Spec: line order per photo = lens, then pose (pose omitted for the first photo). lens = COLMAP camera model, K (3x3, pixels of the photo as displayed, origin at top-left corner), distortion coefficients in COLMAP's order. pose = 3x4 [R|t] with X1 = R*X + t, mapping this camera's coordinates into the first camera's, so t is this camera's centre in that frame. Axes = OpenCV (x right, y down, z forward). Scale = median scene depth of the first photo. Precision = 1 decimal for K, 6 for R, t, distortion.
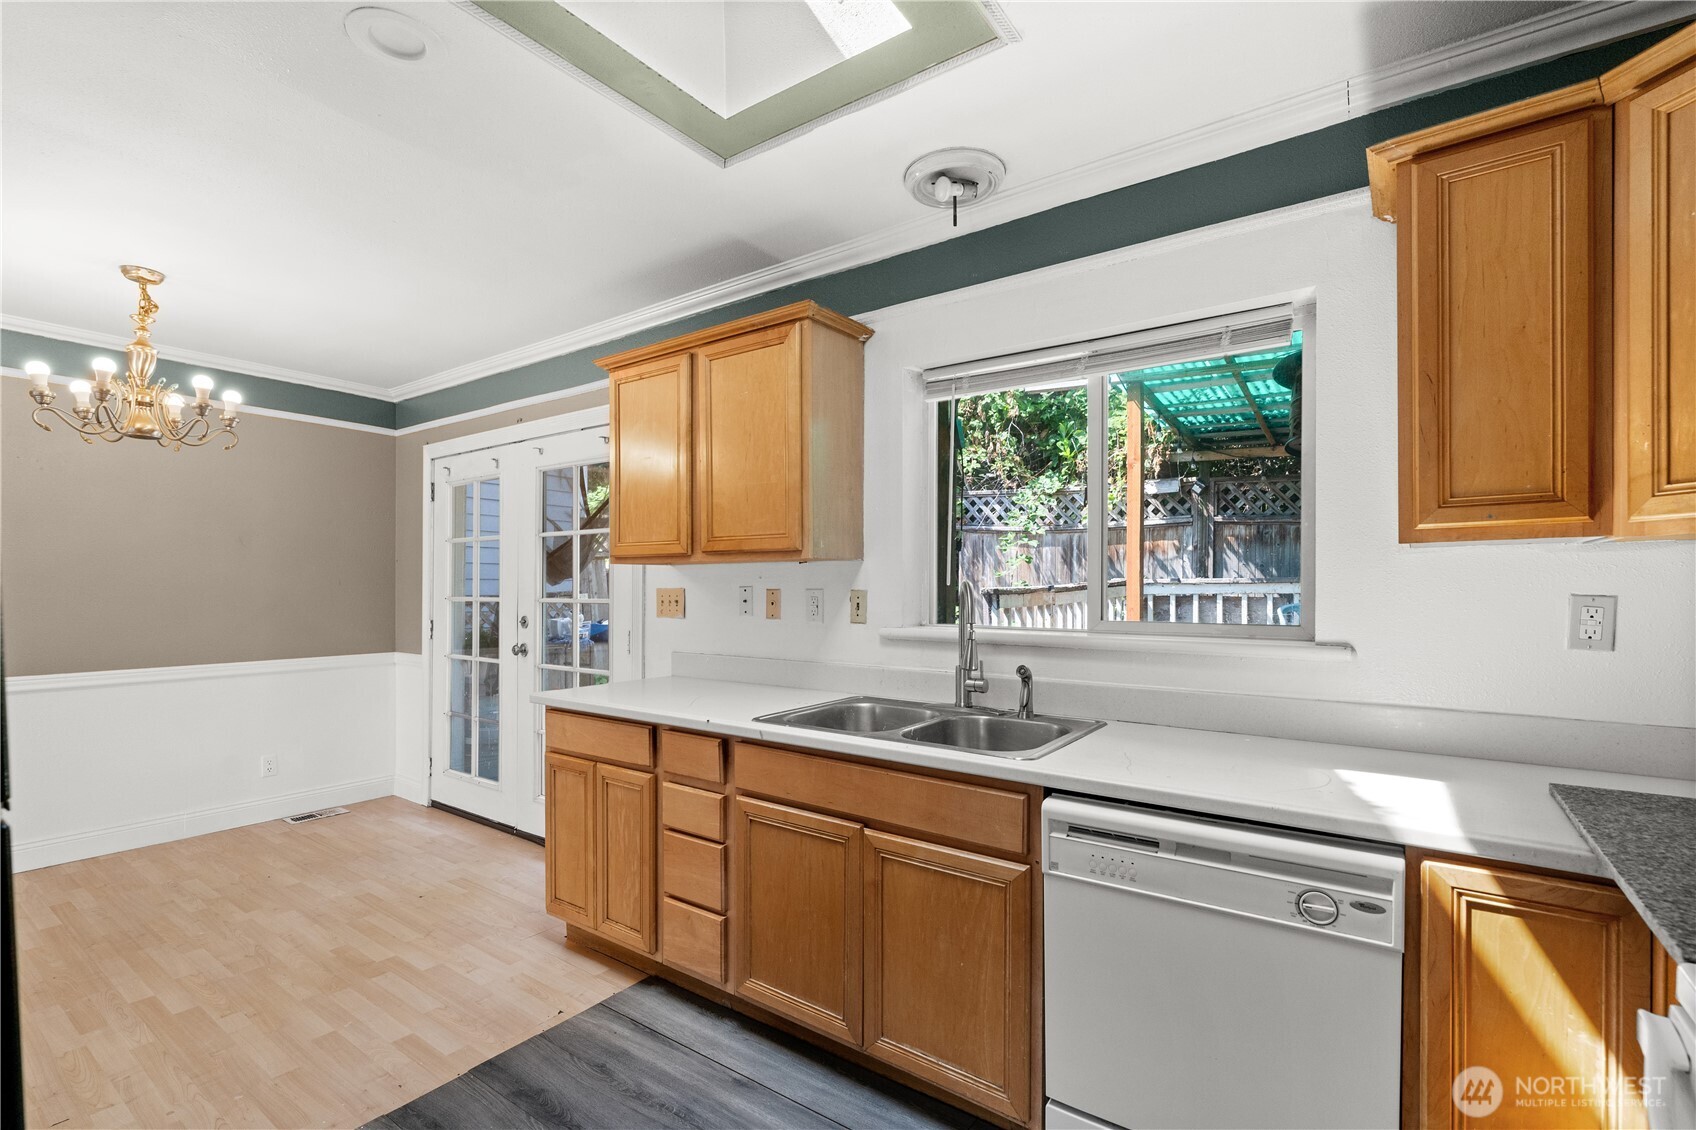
lens RADIAL K [[771.0, 0, 823.3], [0, 771.0, 590.2], [0, 0, 1]] dist [-0.004483, -0.000187]
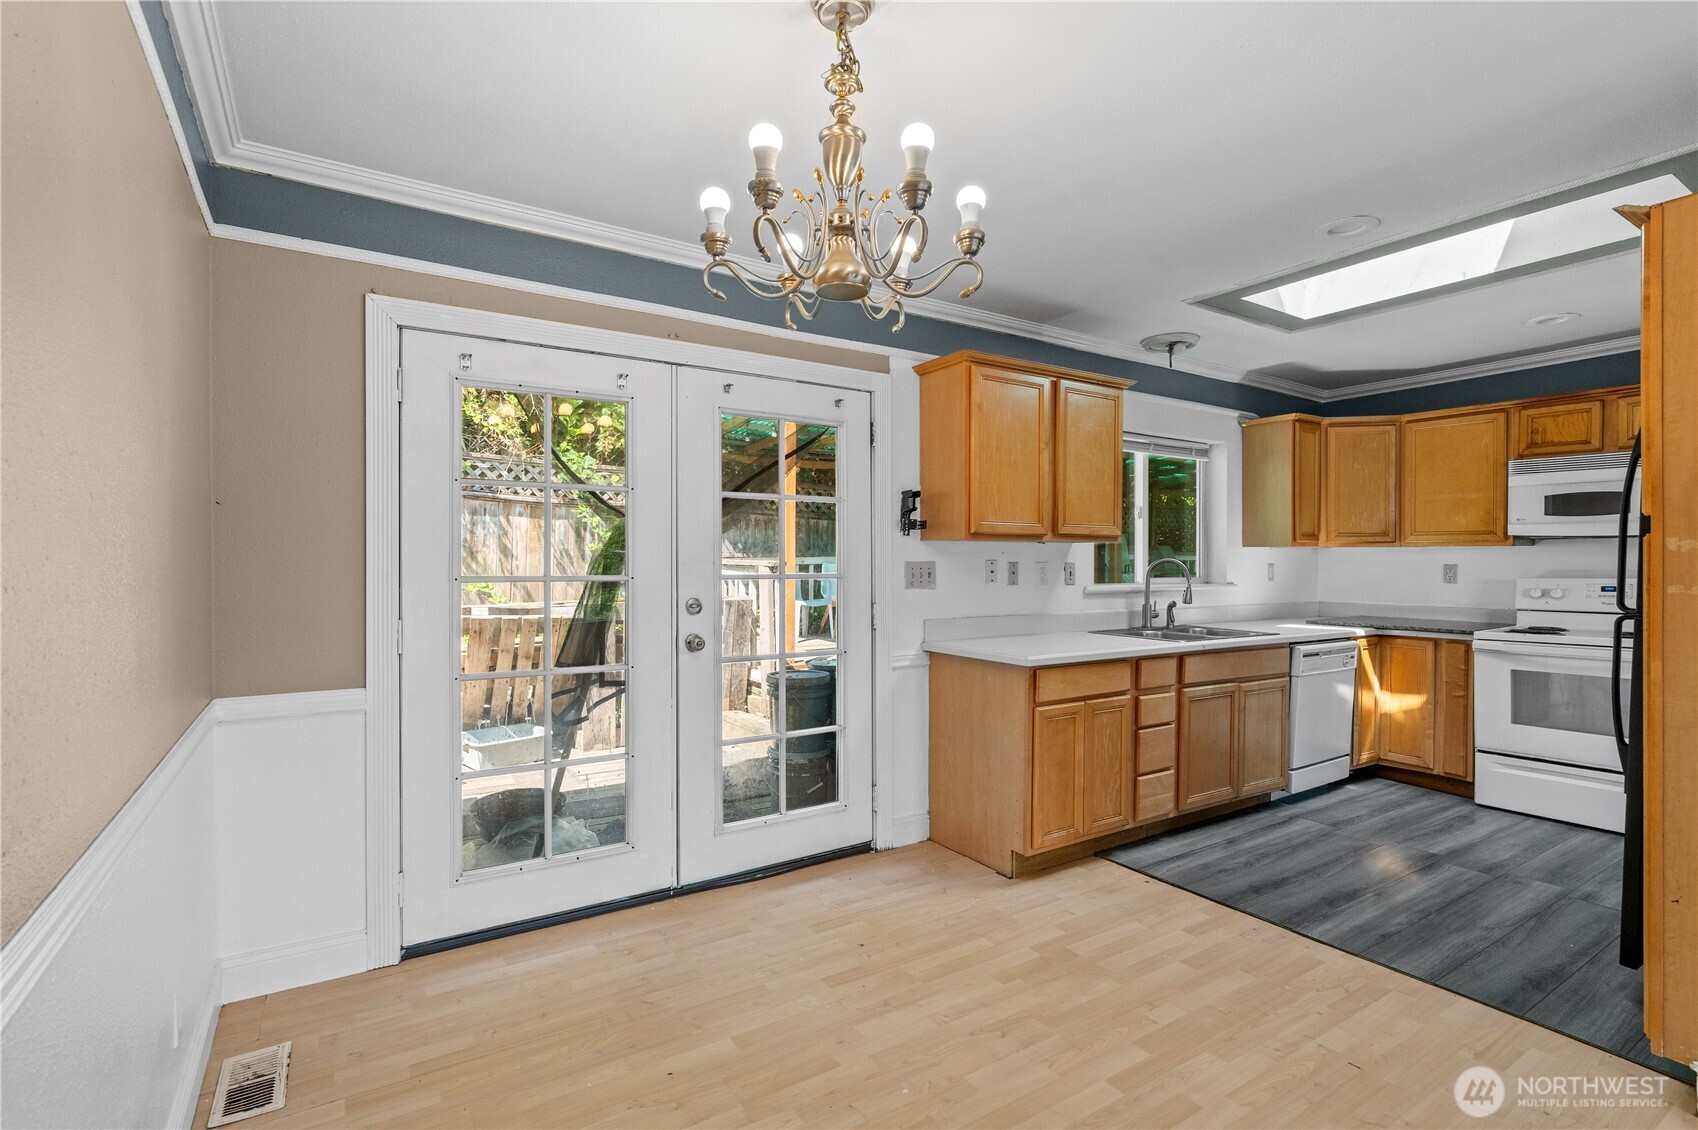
lens RADIAL K [[771.9, 0, 847.6], [0, 771.9, 561.8], [0, 0, 1]] dist [-0.004483, -0.000187]
pose [[0.370133, -0.000462, 0.928979, -1.354842], [0.001874, 0.999998, -0.000249, -0.002207], [-0.928977, 0.001833, 0.370133, 0.758188]]
